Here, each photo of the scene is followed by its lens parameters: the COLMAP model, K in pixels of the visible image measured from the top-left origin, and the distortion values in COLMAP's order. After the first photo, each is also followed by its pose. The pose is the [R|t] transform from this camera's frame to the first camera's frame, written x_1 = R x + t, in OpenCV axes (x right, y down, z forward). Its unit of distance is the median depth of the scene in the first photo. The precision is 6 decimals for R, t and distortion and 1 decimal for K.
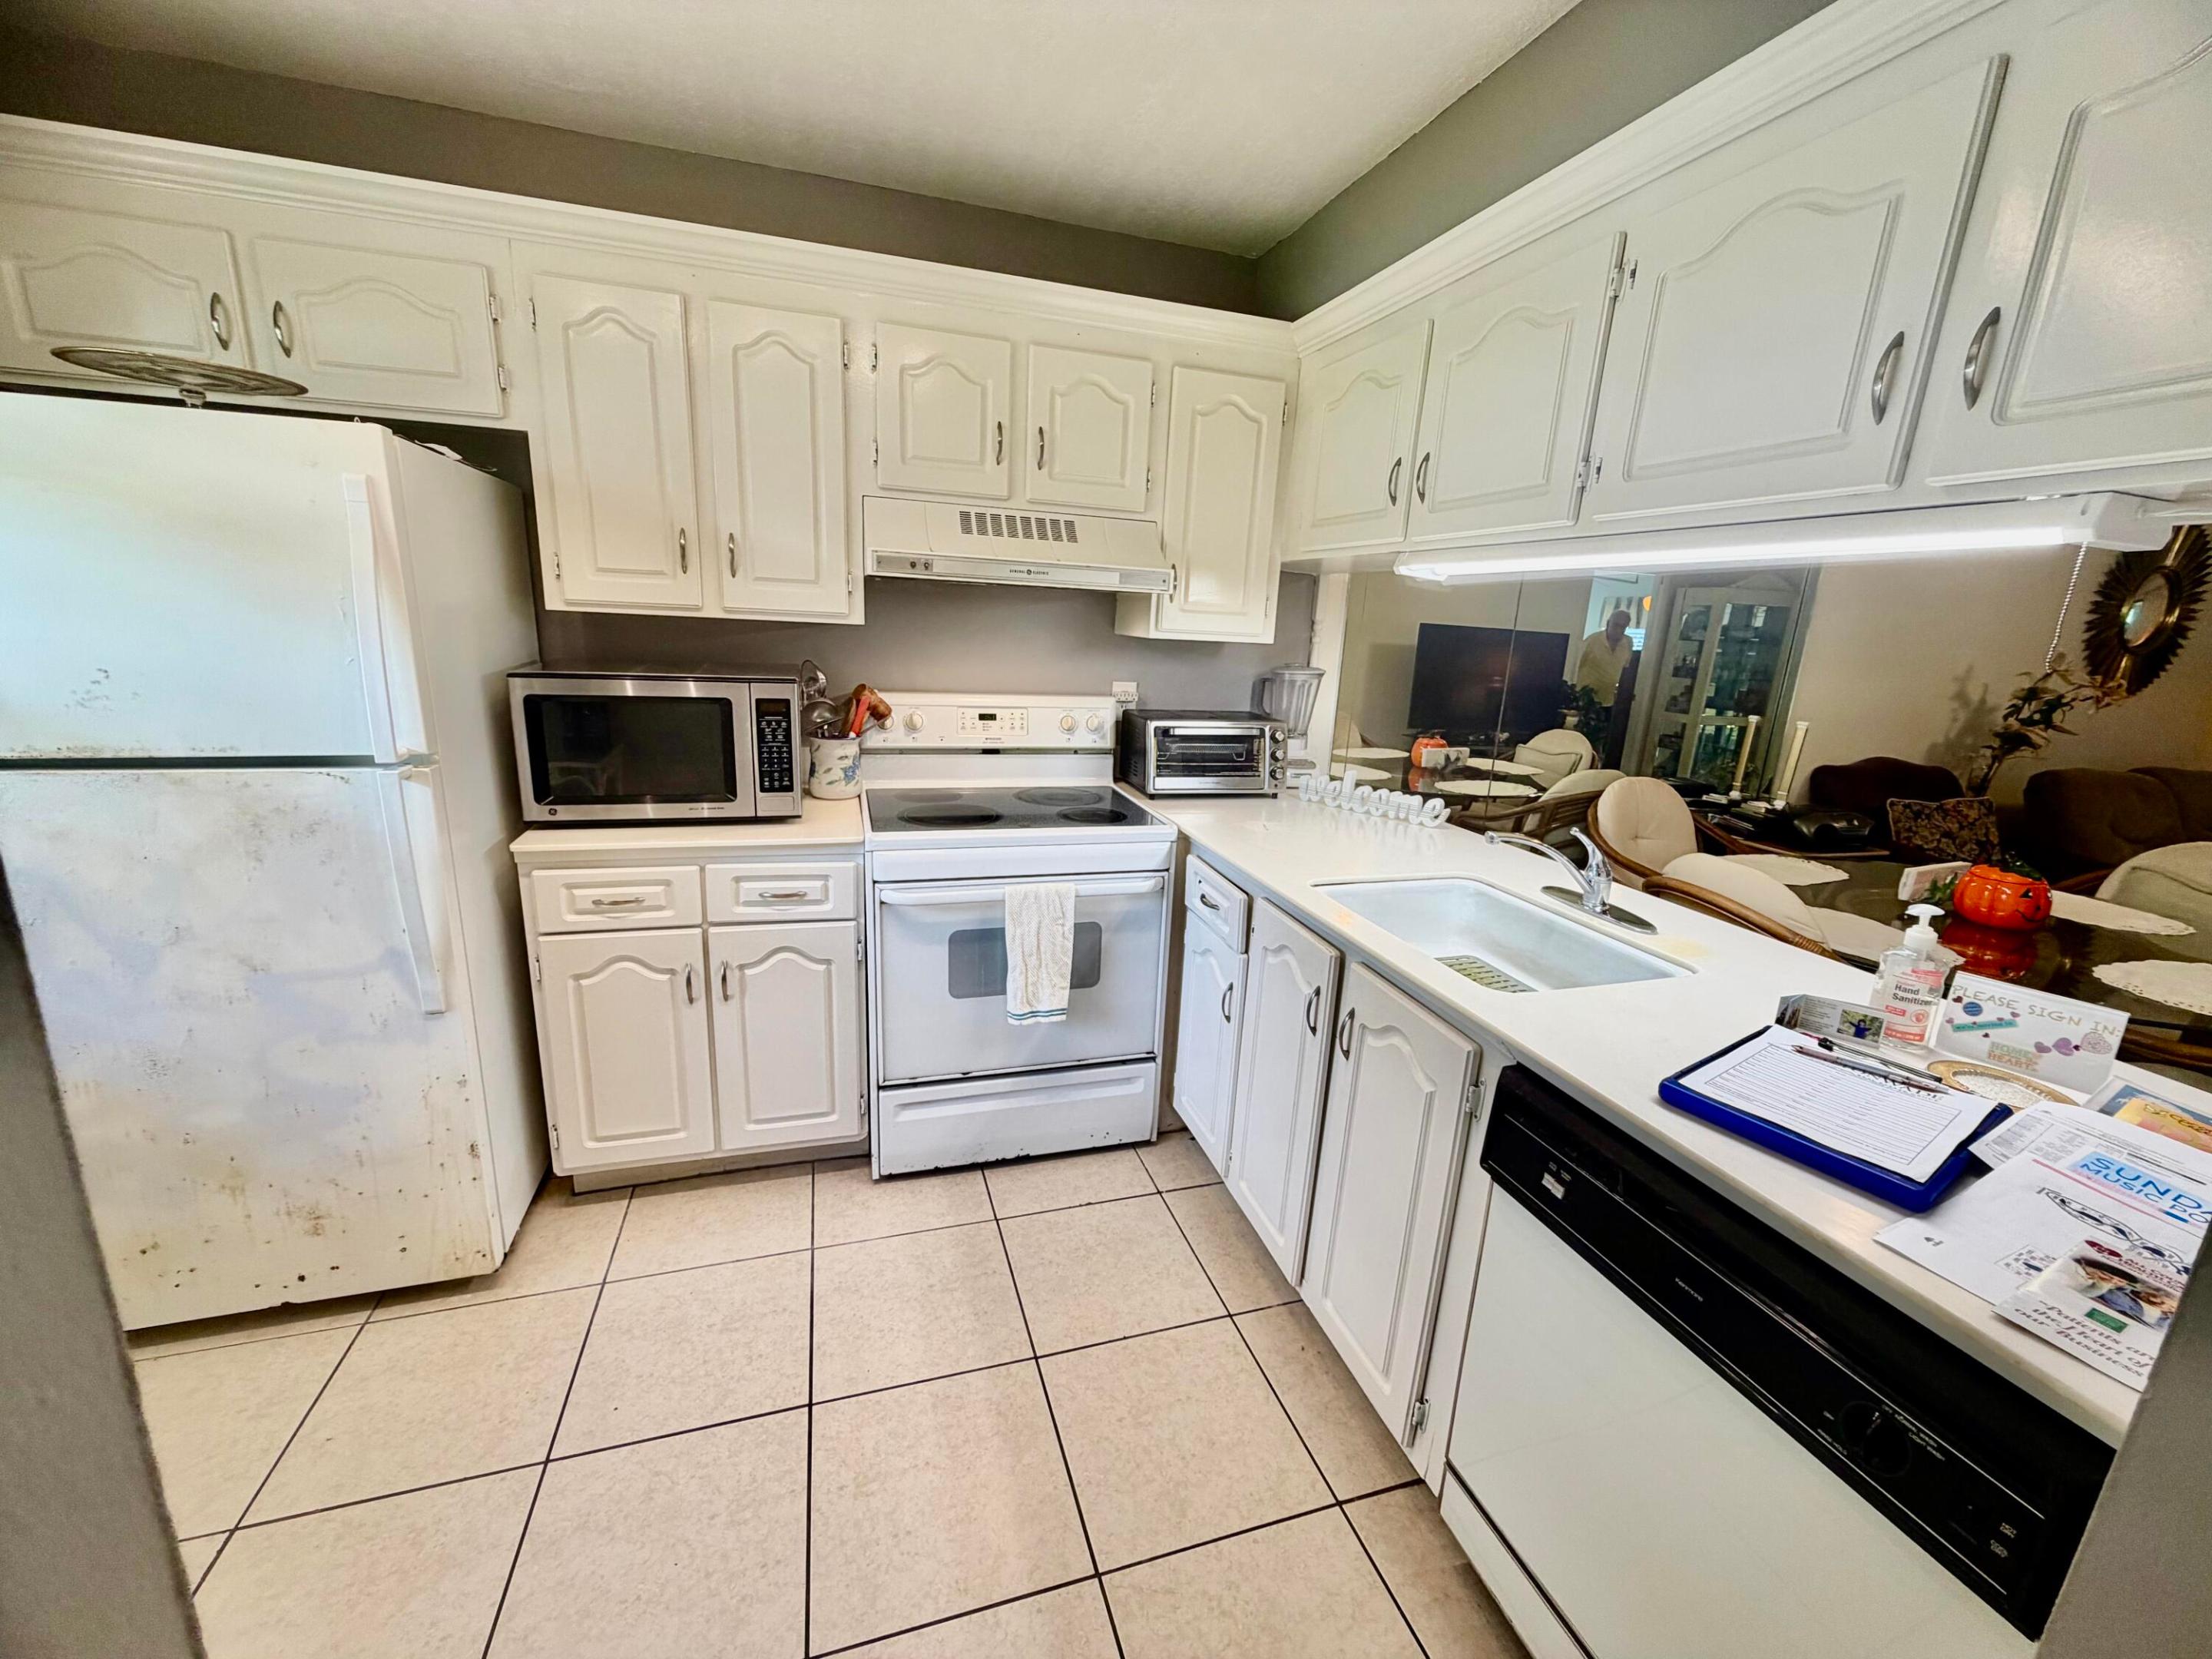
lens RADIAL K [[880.2, 0, 1105.2], [0, 880.2, 833.2], [0, 0, 1]] dist [-0.000223, 0.000118]
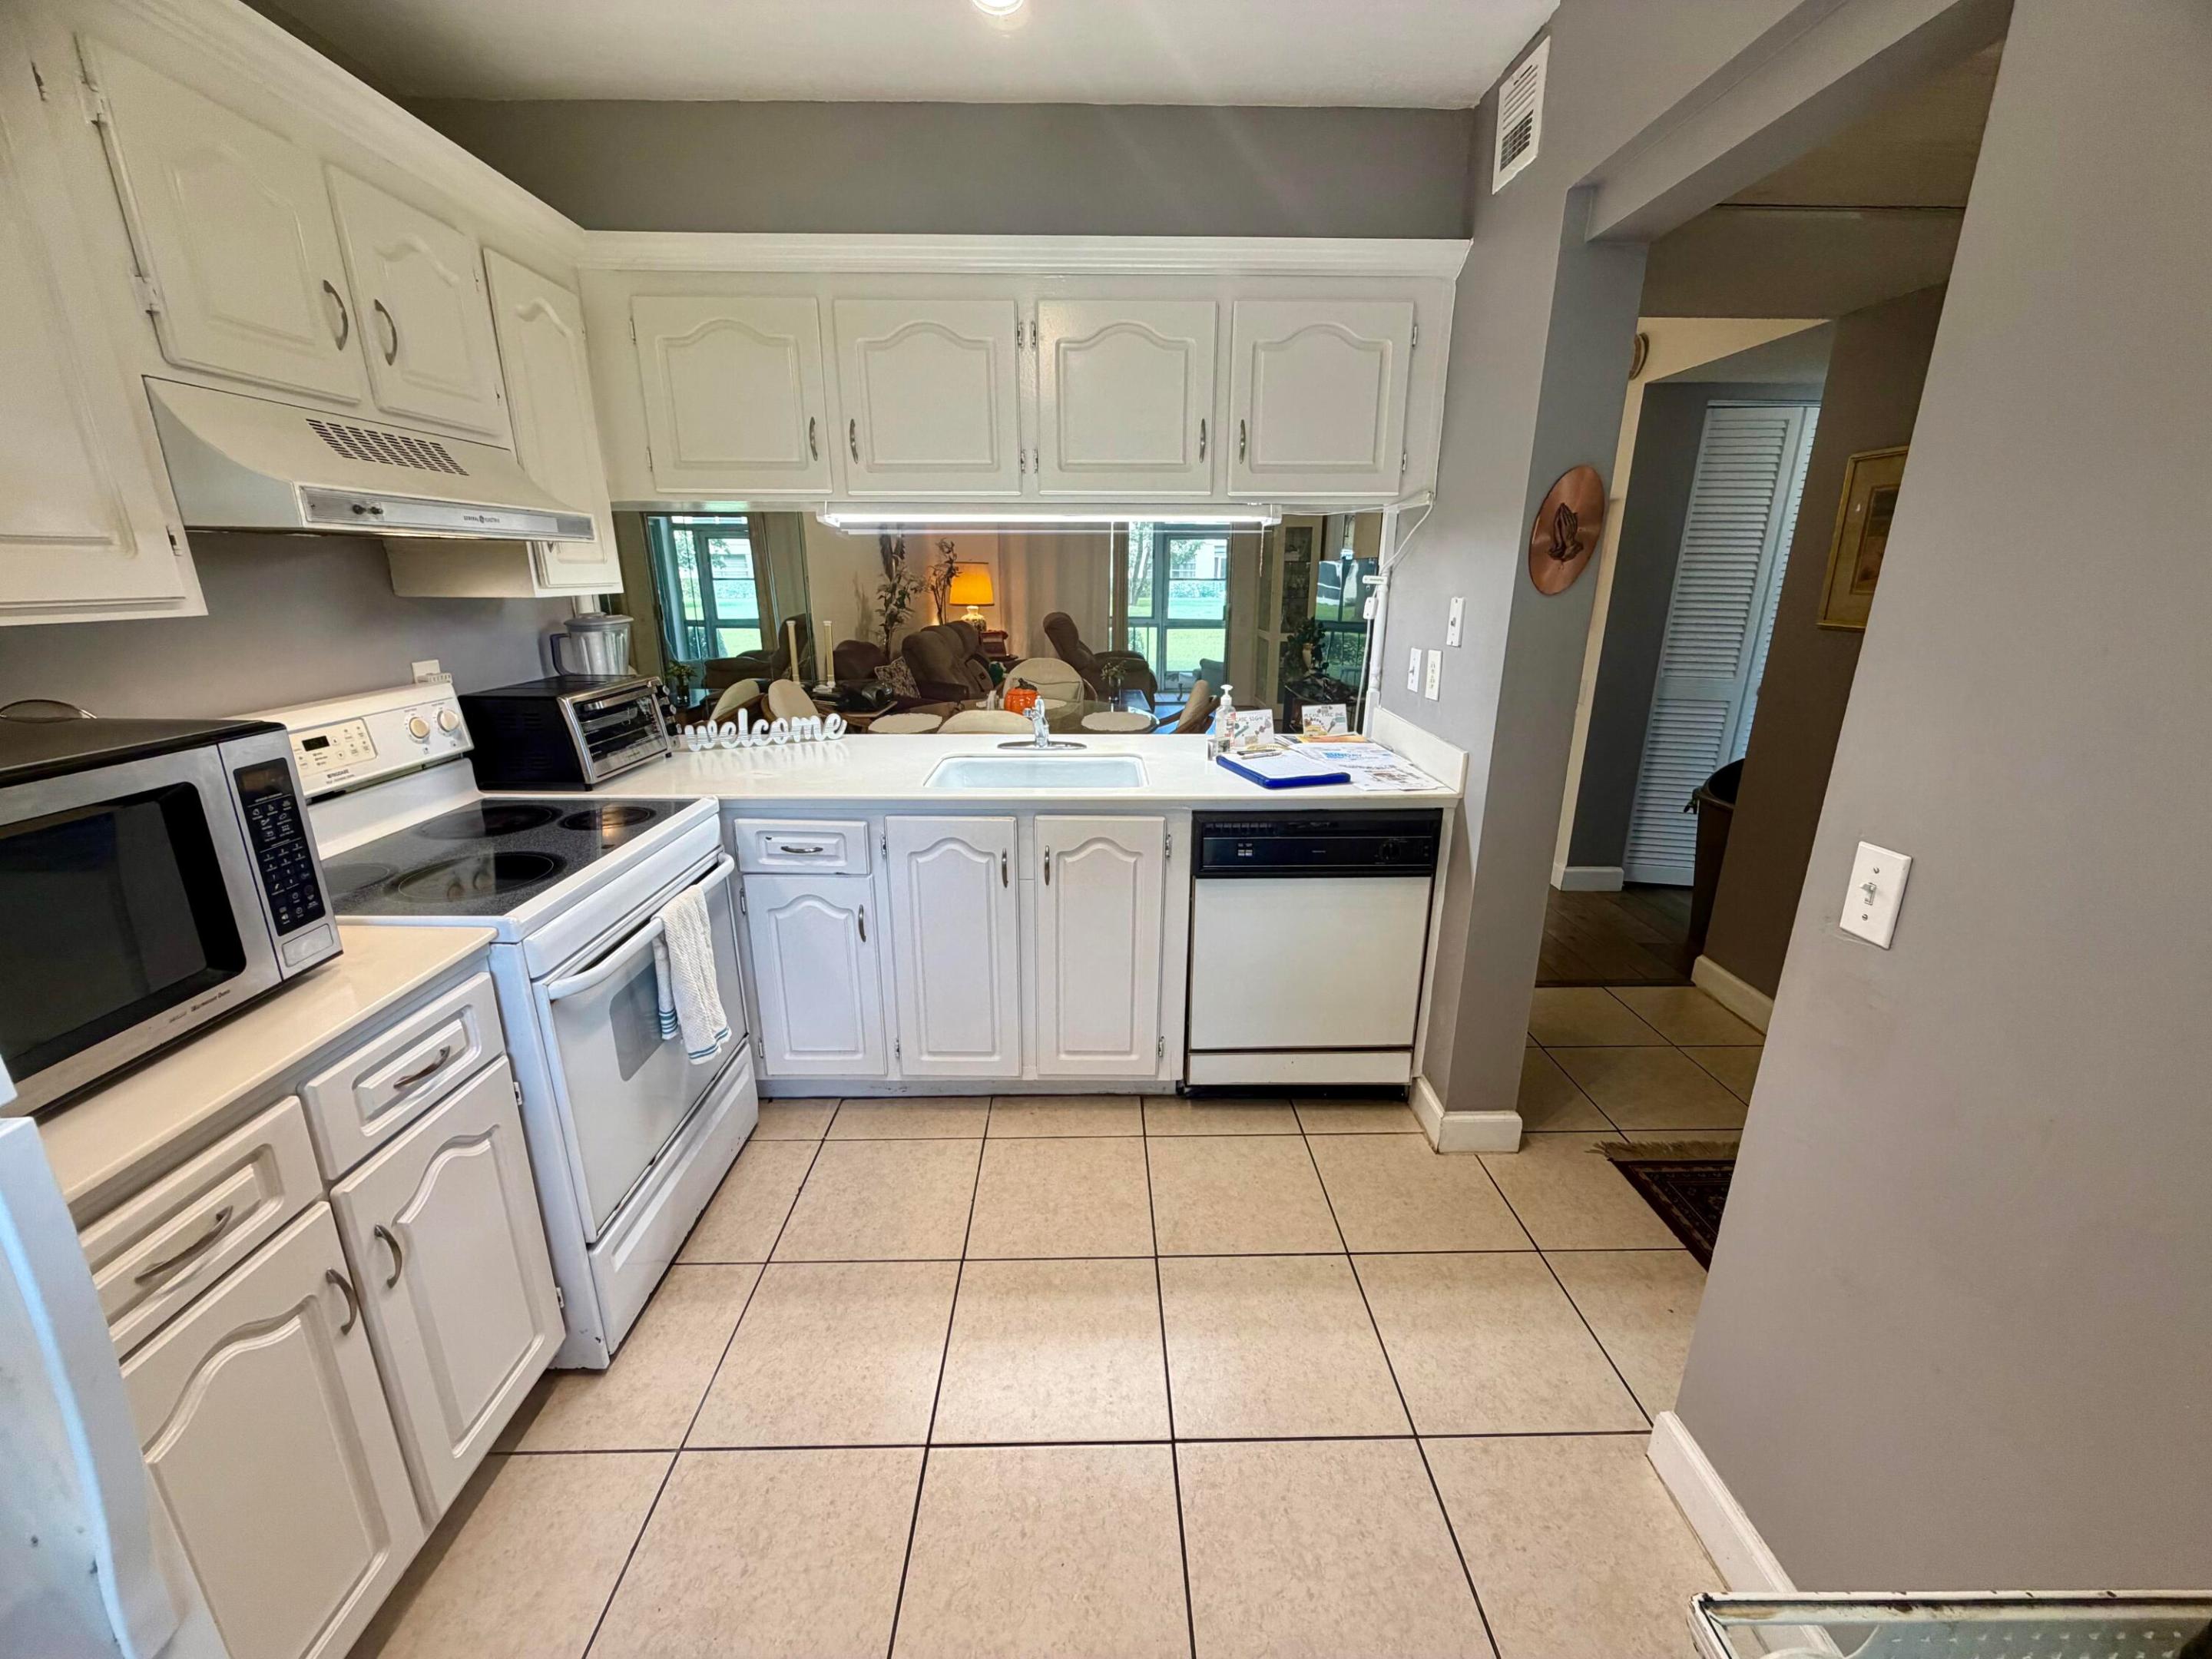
lens RADIAL K [[880.2, 0, 1106.8], [0, 880.2, 831.5], [0, 0, 1]] dist [-0.000223, 0.000118]
pose [[0.281771, -0.323938, 0.903144, -0.708639], [0.241674, 0.934897, 0.259927, -0.123437], [-0.928547, 0.145026, 0.341714, 0.316606]]
